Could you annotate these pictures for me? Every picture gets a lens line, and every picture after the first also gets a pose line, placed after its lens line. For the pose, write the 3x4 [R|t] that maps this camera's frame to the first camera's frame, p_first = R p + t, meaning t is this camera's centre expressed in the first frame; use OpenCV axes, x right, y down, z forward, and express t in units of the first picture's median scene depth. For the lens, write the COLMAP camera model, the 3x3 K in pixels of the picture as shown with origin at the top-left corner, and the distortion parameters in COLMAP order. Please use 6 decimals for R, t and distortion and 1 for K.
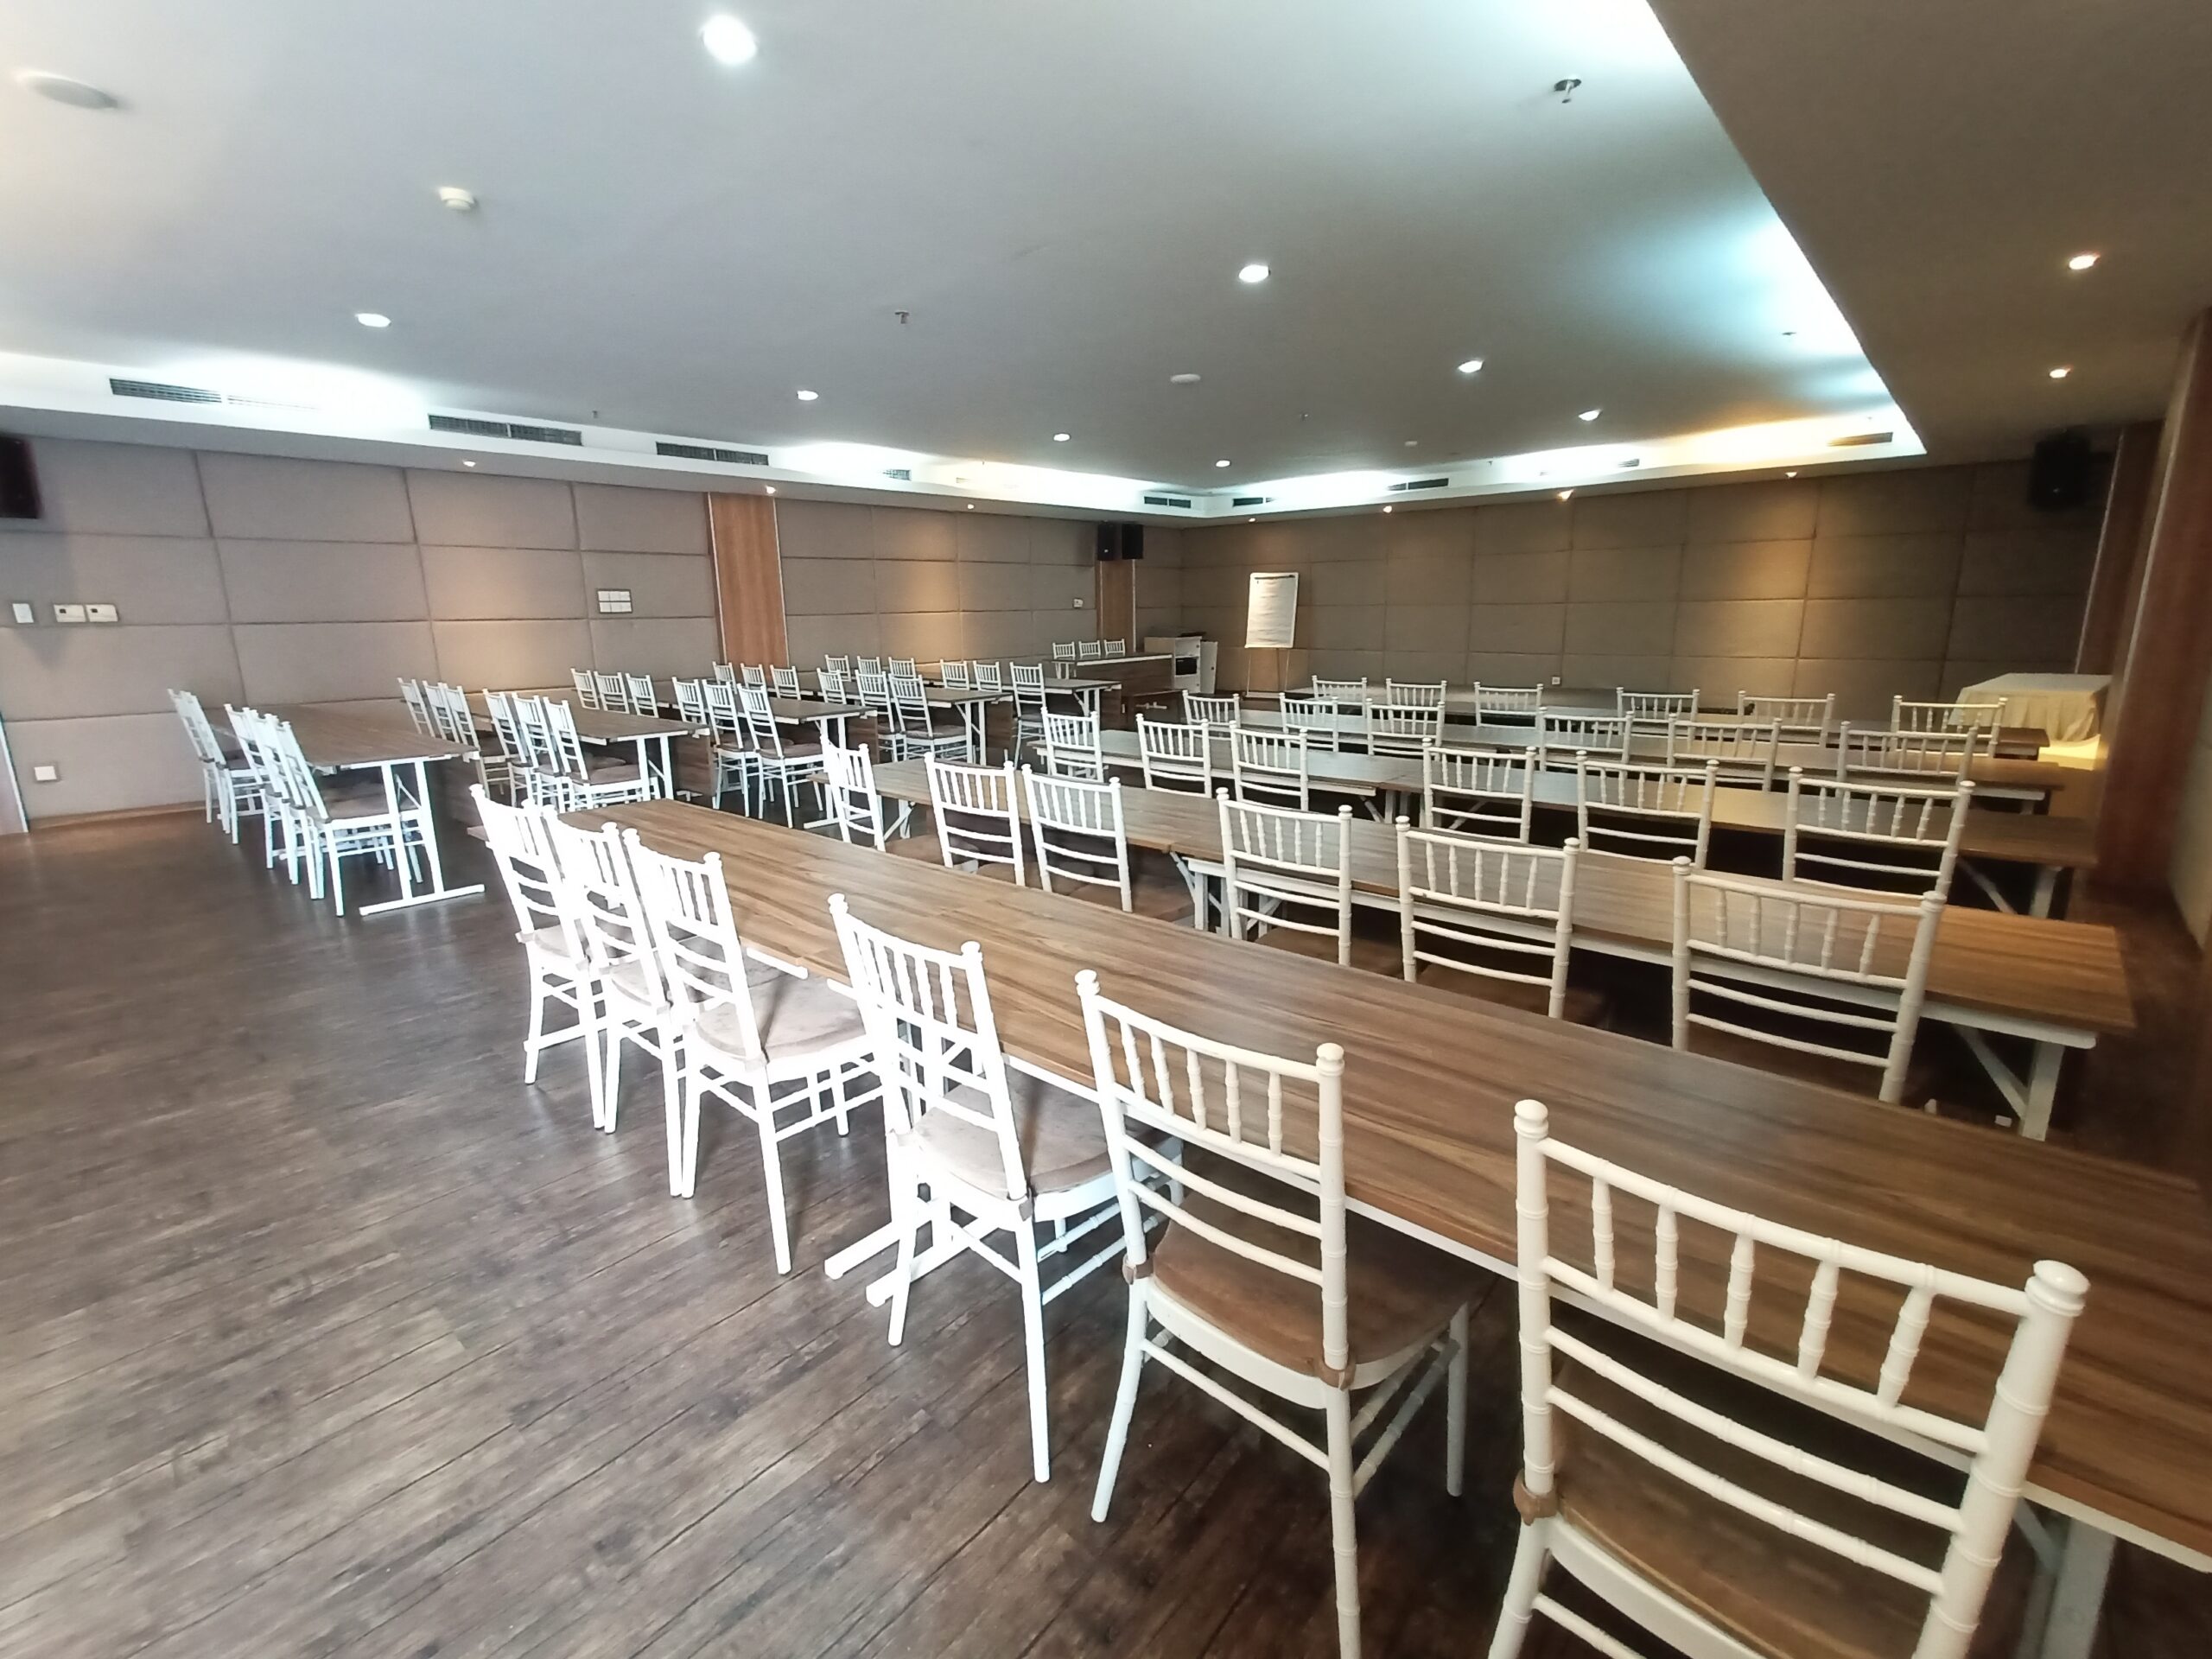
lens RADIAL K [[982.5, 0, 1106.2], [0, 982.5, 823.0], [0, 0, 1]] dist [-0.001493, -0.000097]
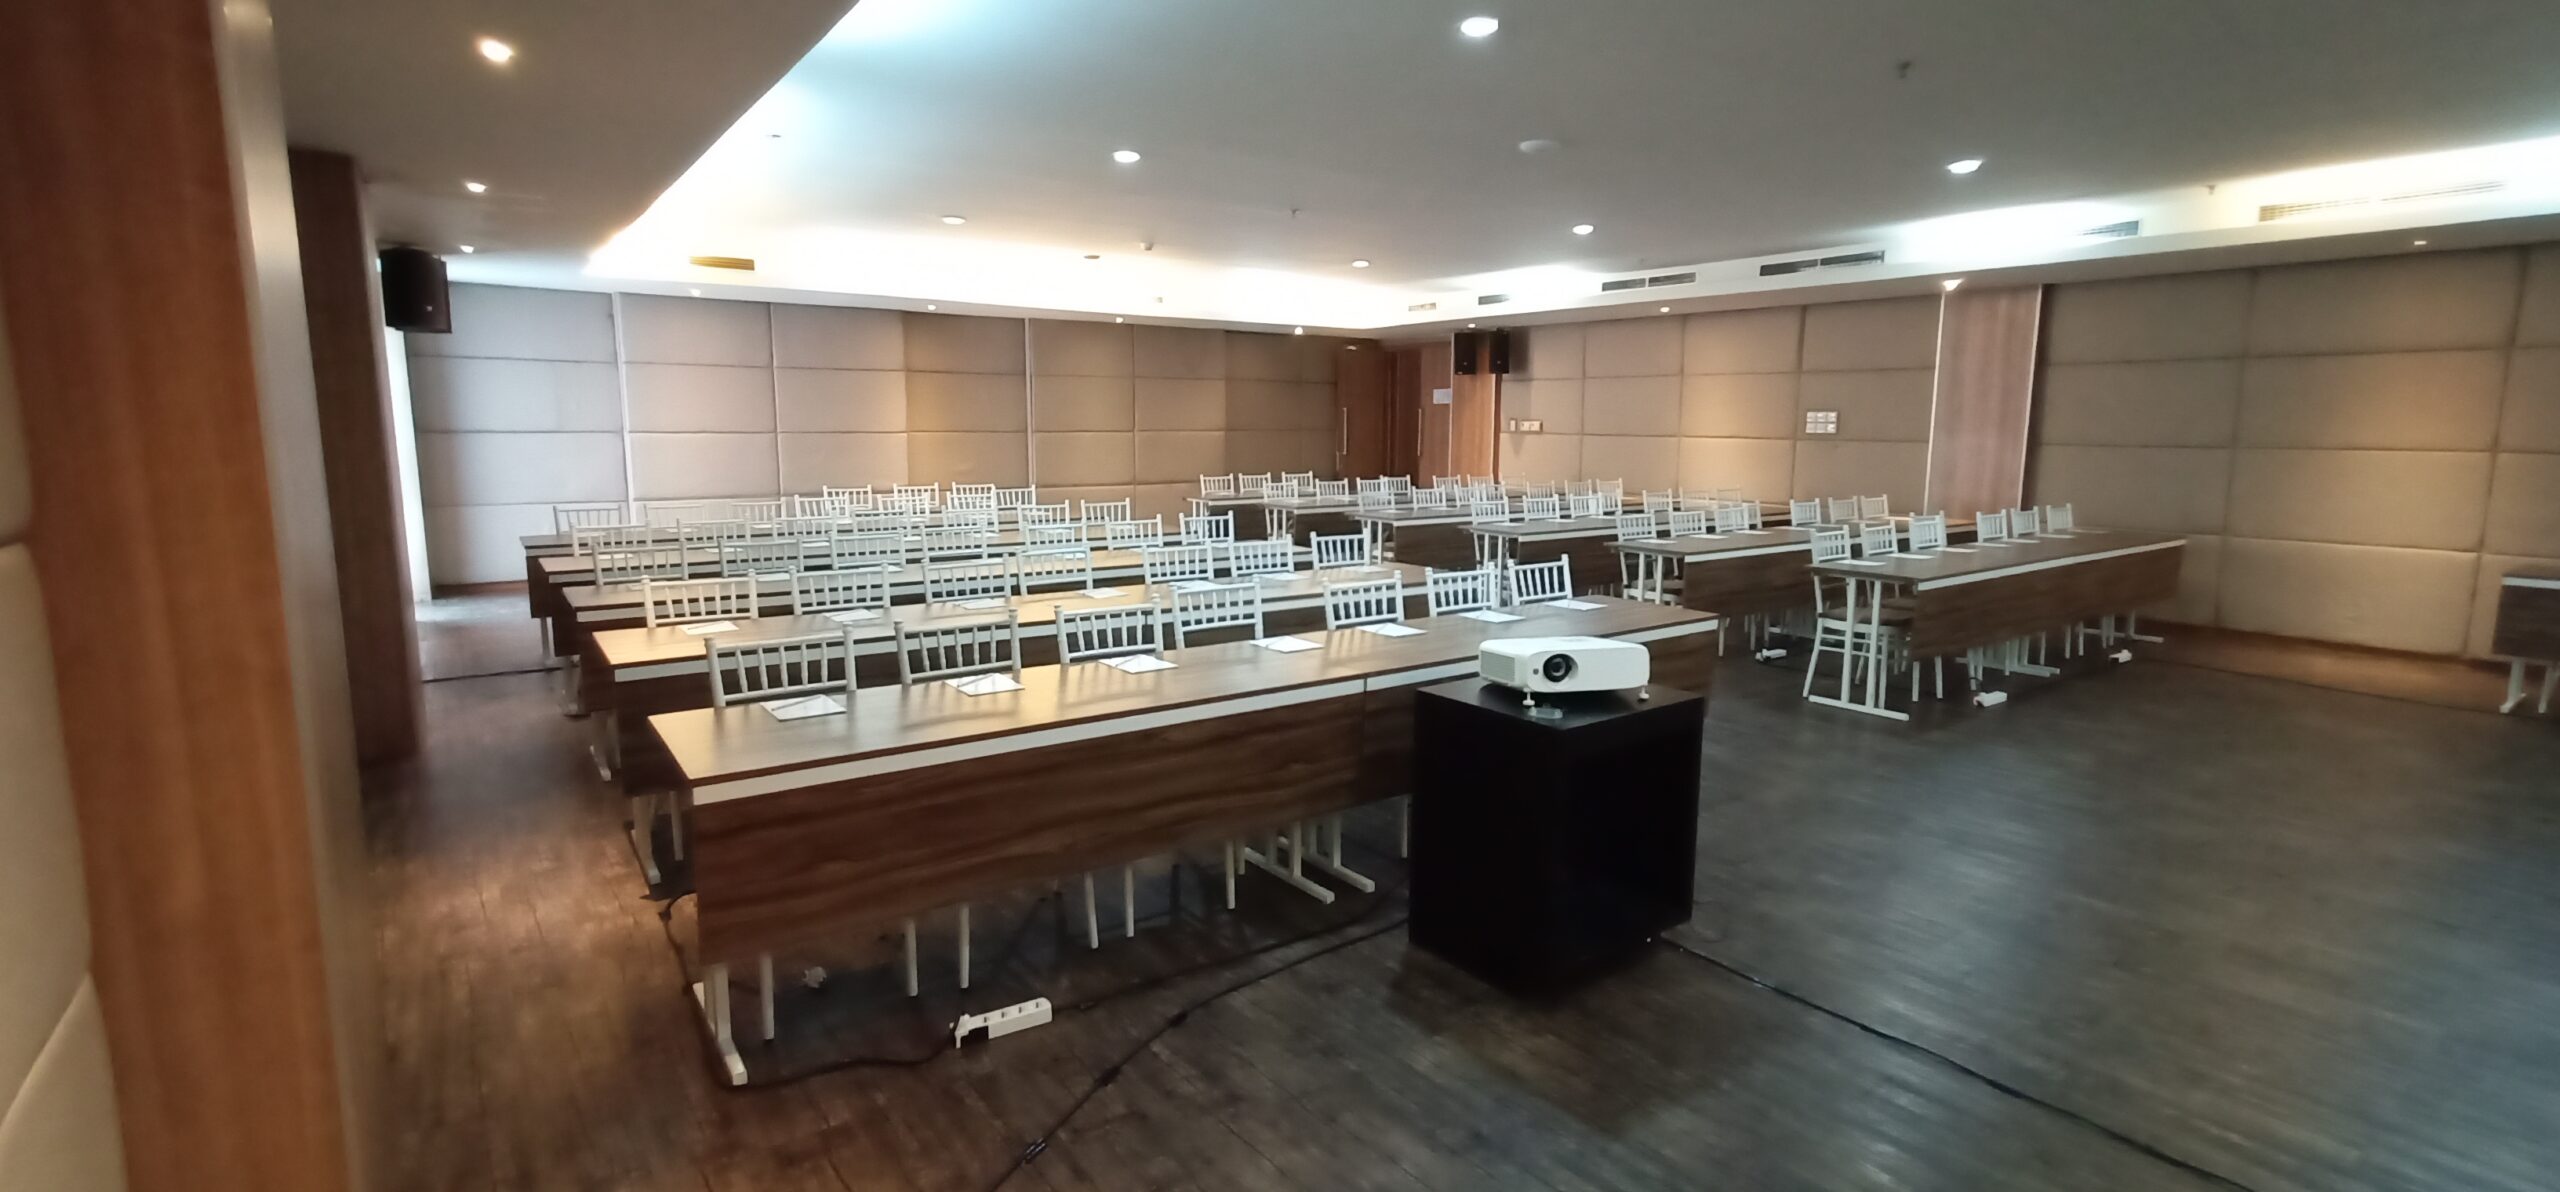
lens RADIAL K [[1178.9, 0, 1345.1], [0, 1178.9, 594.3], [0, 0, 1]] dist [0.017983, 0.000191]
pose [[-0.189222, 0.145962, -0.971025, 0.763491], [-0.223343, 0.956573, 0.187312, -0.178066], [0.956197, 0.252315, -0.148405, 0.773668]]
